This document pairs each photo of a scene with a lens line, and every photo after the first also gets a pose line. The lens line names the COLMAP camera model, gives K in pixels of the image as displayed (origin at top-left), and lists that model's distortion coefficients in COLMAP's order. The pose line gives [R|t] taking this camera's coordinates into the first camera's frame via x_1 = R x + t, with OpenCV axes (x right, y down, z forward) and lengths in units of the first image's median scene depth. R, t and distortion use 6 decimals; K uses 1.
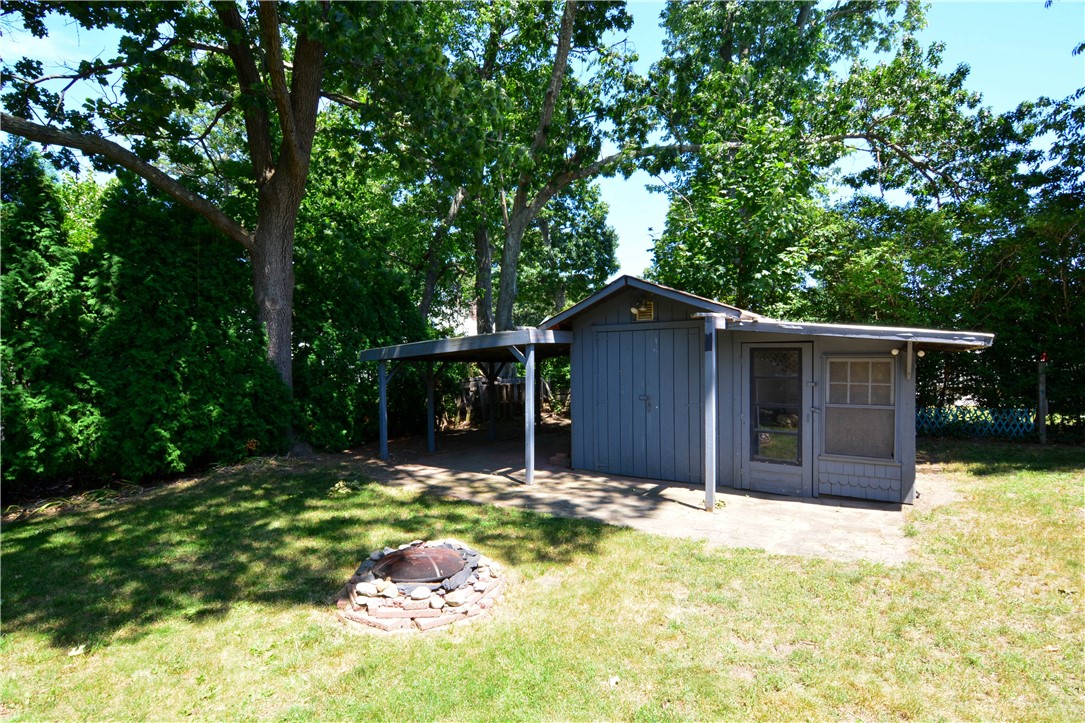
lens RADIAL K [[526.7, 0, 536.3], [0, 526.7, 373.6], [0, 0, 1]] dist [0.000298, -0.015689]
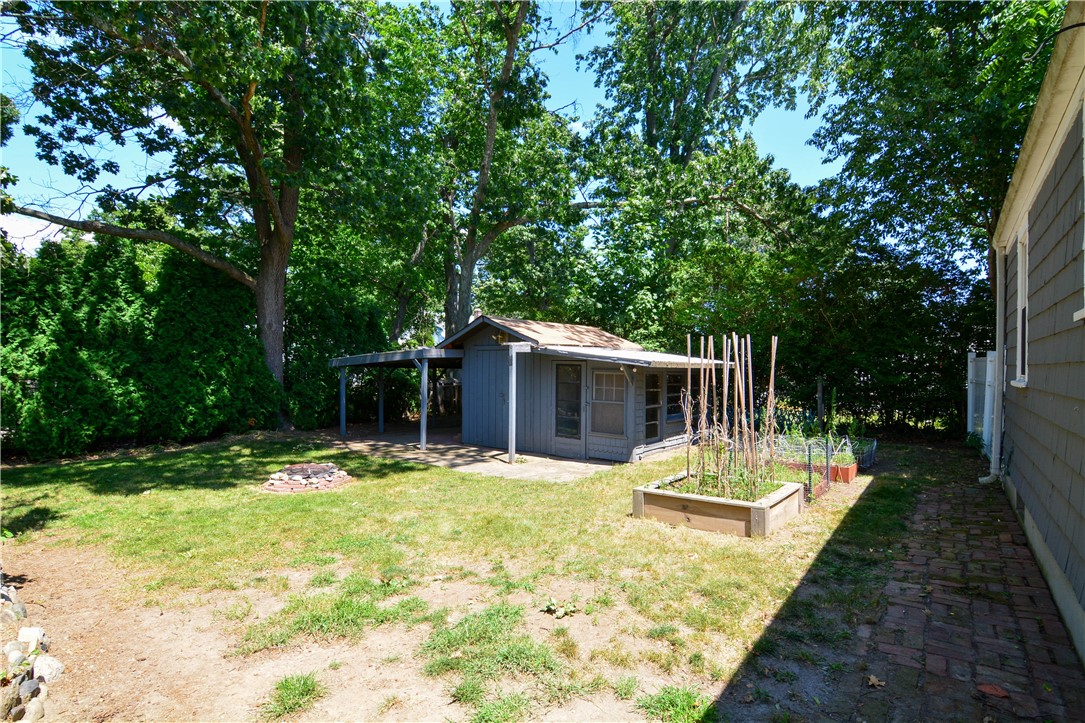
lens RADIAL K [[526.7, 0, 536.3], [0, 526.7, 373.6], [0, 0, 1]] dist [0.000298, -0.015689]
pose [[0.997877, 0.015760, -0.063195, 0.417245], [-0.016030, 0.999864, -0.003762, -0.012797], [0.063127, 0.004767, 0.997994, -0.519399]]
